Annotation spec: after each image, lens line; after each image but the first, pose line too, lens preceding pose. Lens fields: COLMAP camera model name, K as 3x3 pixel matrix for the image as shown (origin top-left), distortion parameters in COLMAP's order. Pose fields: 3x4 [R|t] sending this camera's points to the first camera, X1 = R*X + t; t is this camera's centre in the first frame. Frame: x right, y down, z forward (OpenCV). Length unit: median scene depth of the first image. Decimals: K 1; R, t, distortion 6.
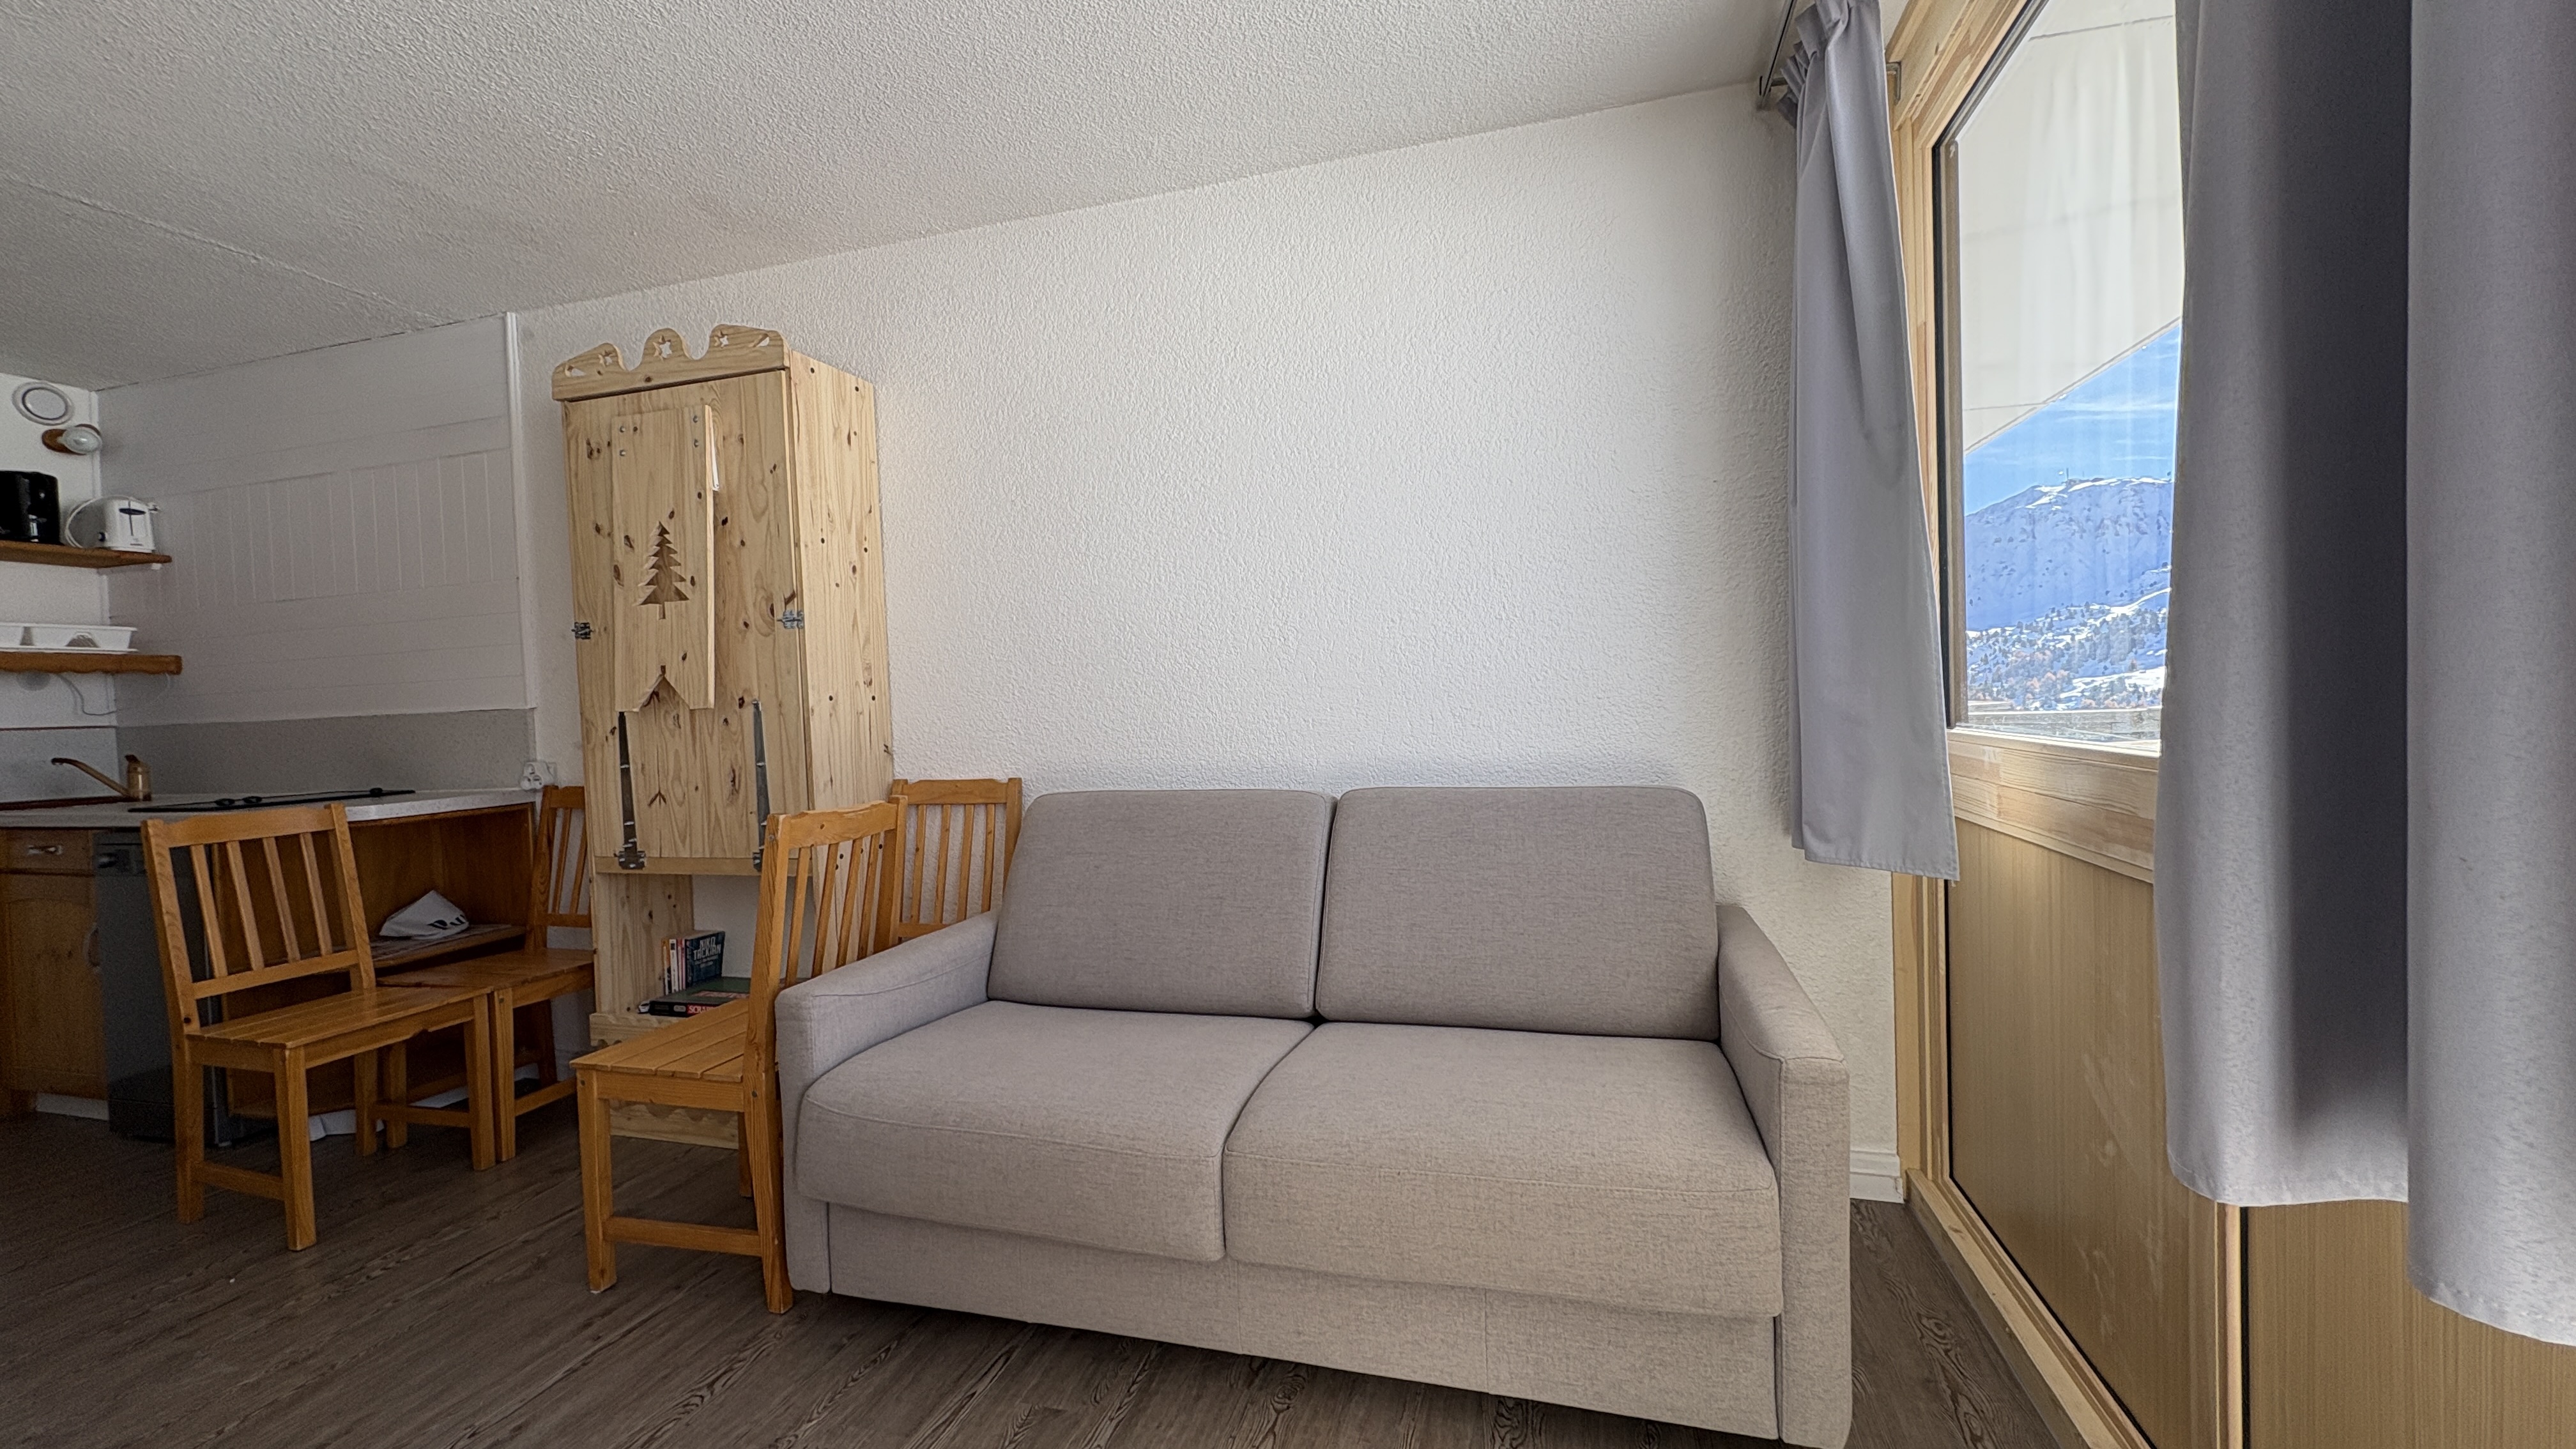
lens RADIAL K [[1023.2, 0, 1290.1], [0, 1023.2, 727.0], [0, 0, 1]] dist [0.001355, -0.000144]
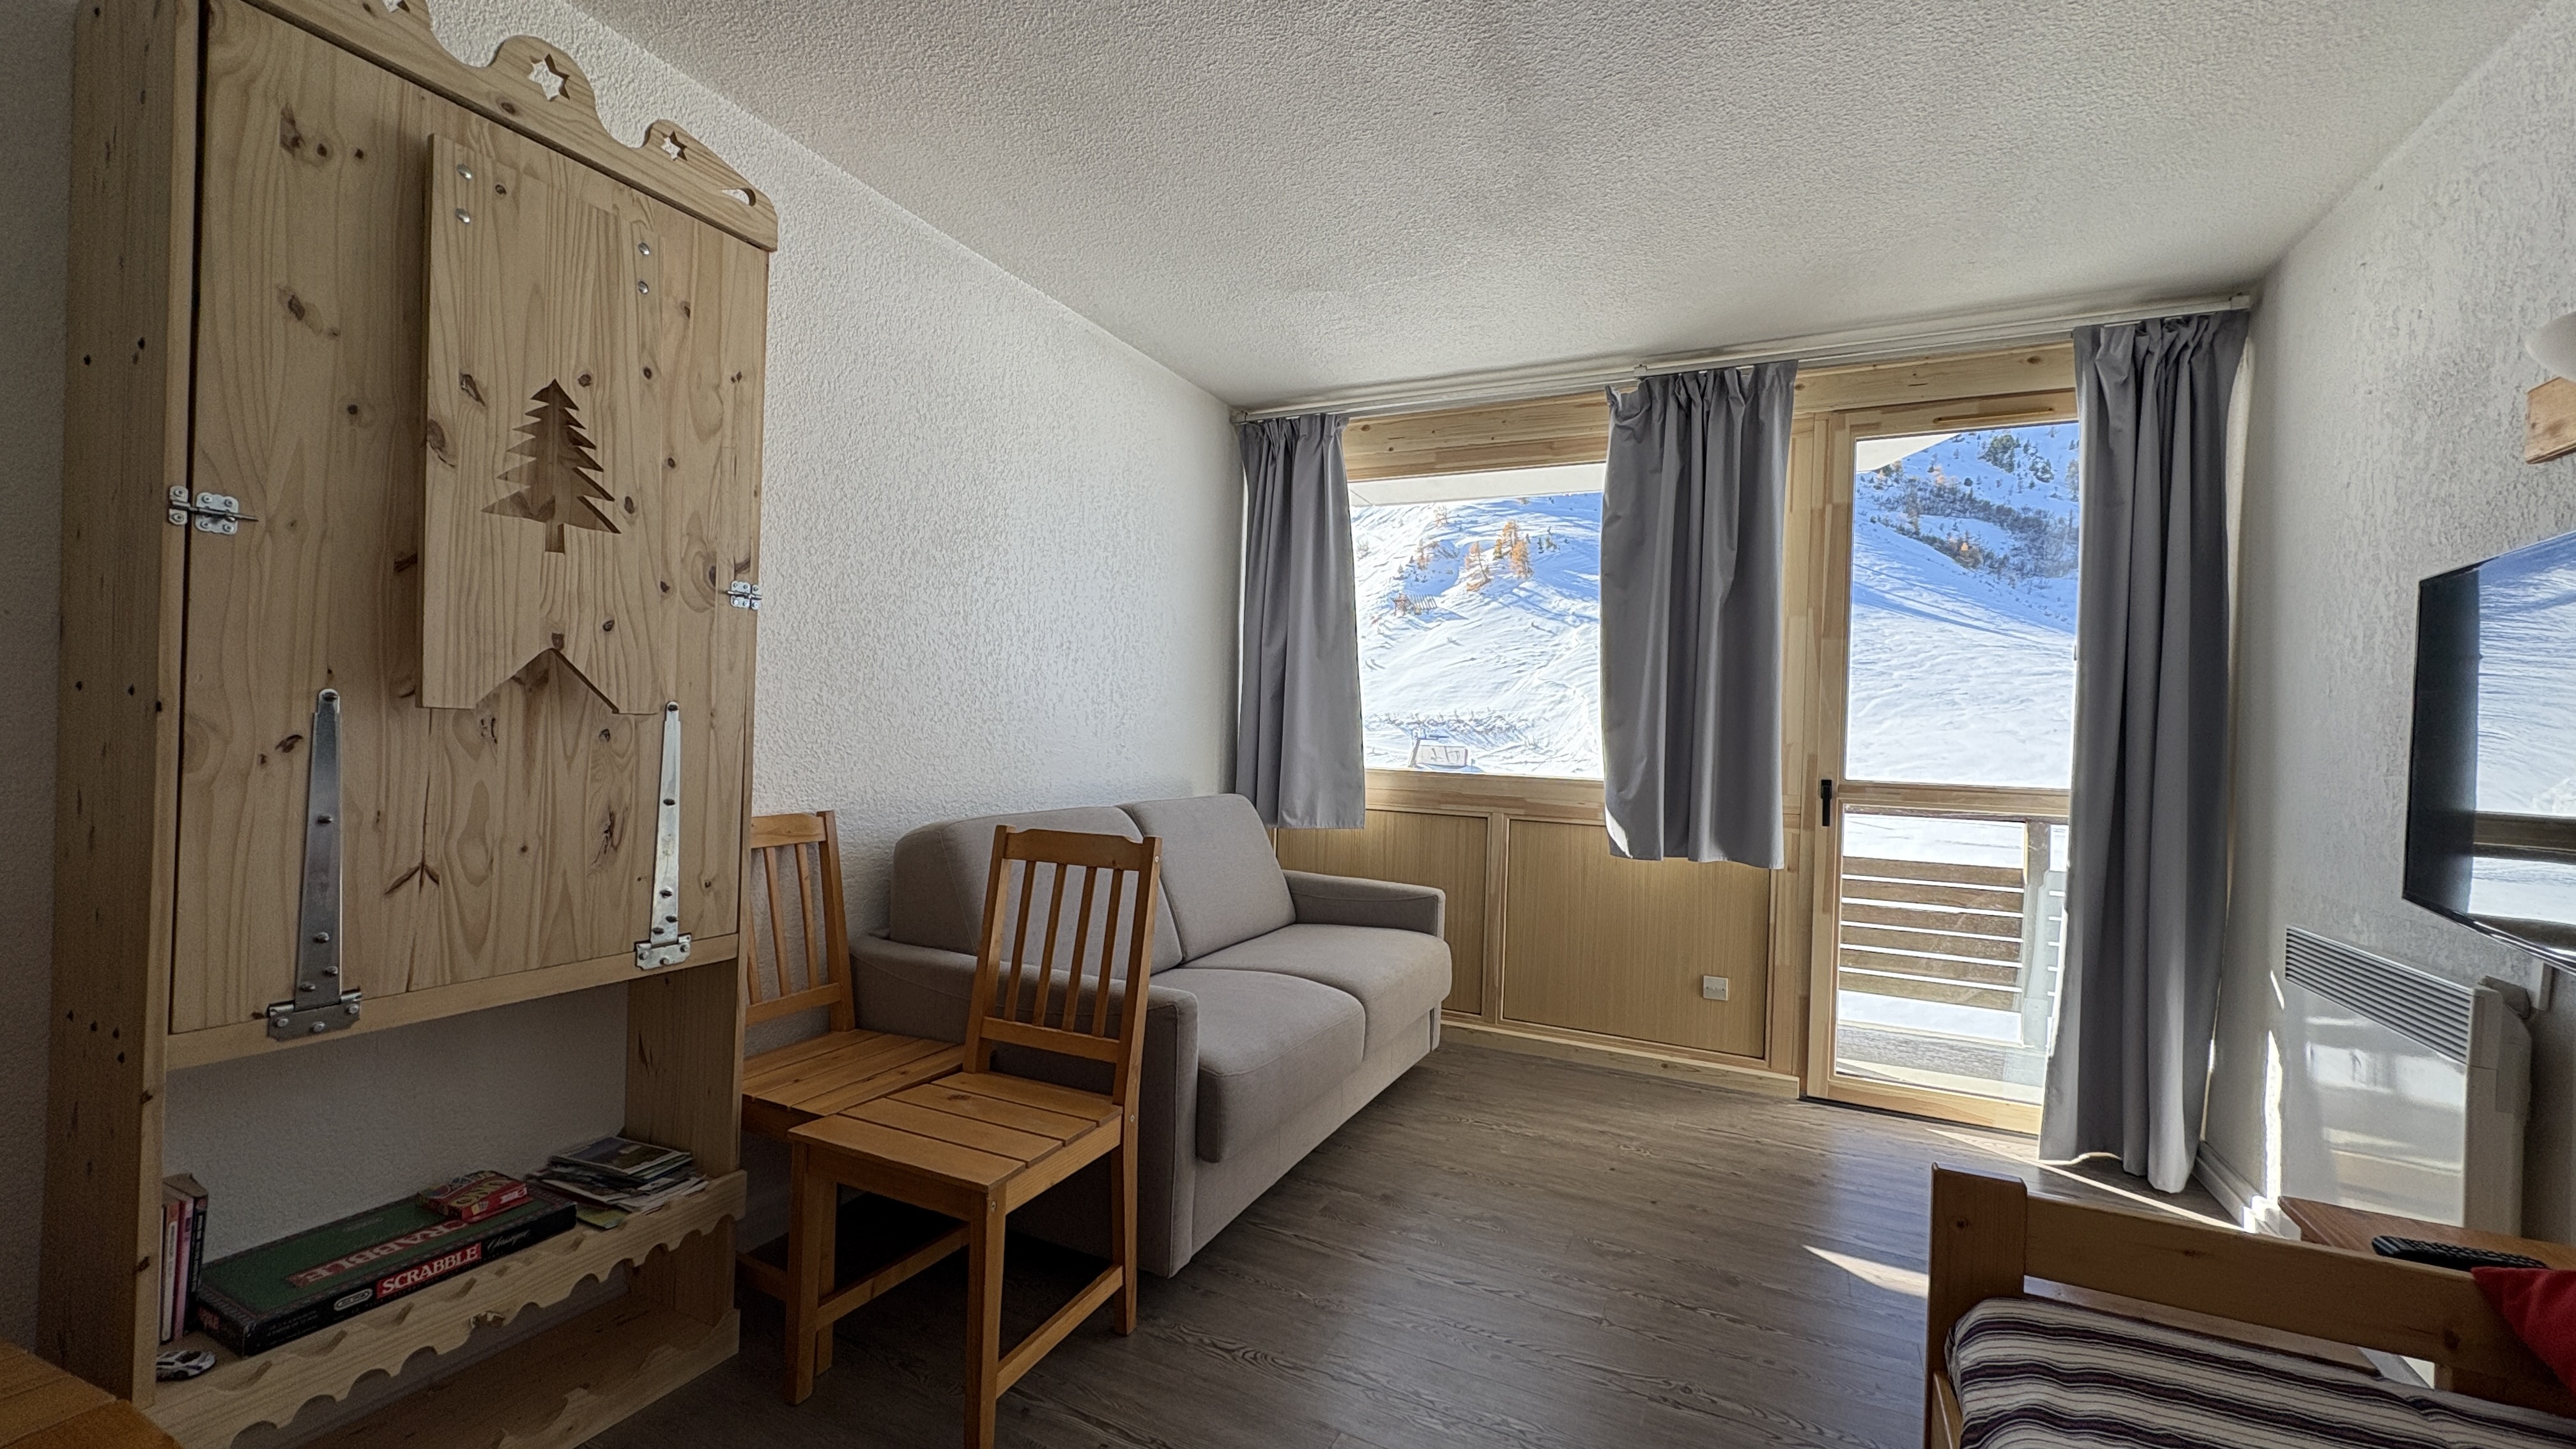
lens RADIAL K [[1023.2, 0, 1288.3], [0, 1023.2, 729.4], [0, 0, 1]] dist [0.001355, -0.000144]
pose [[0.168333, 0.042314, 0.984822, -1.118069], [-0.013074, 0.999086, -0.040692, 0.011939], [-0.985643, -0.006026, 0.168733, 0.505676]]
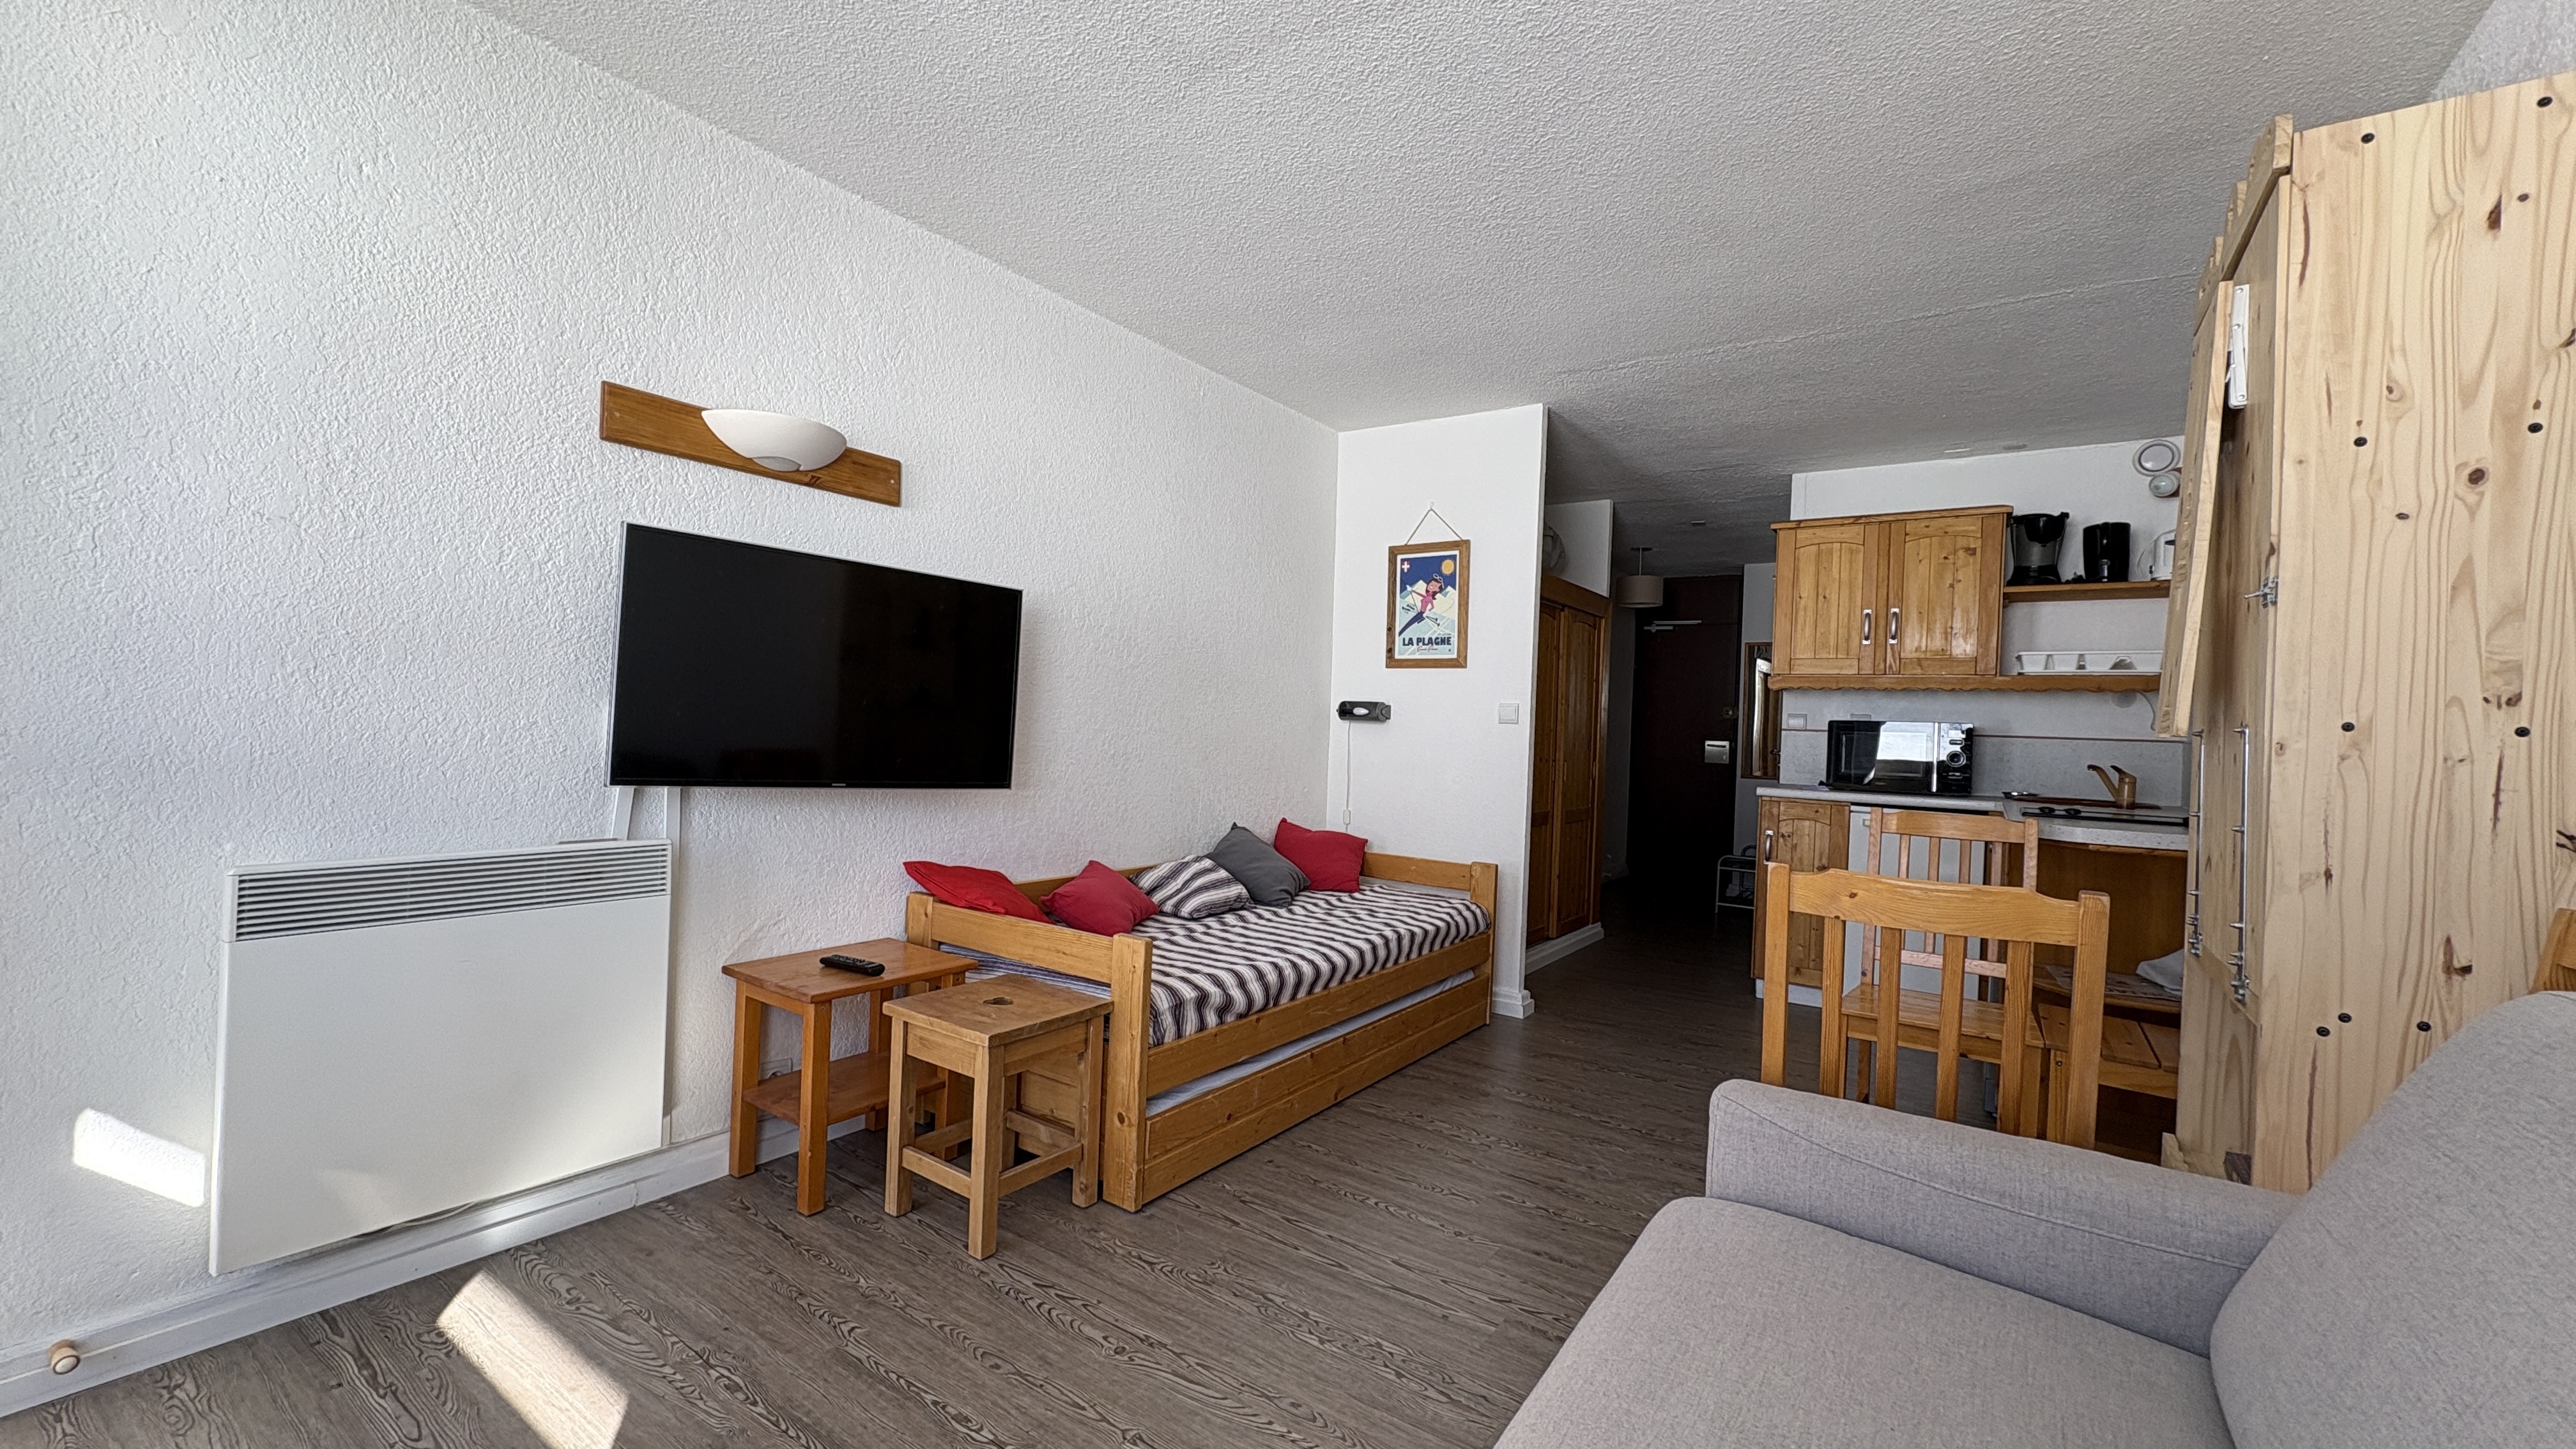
lens RADIAL K [[1023.2, 0, 1290.2], [0, 1023.2, 726.5], [0, 0, 1]] dist [0.001355, -0.000144]
pose [[-0.318708, 0.026733, -0.947476, 0.262515], [-0.052683, 0.997557, 0.045867, -0.024418], [0.946388, 0.064534, -0.316521, 0.654521]]
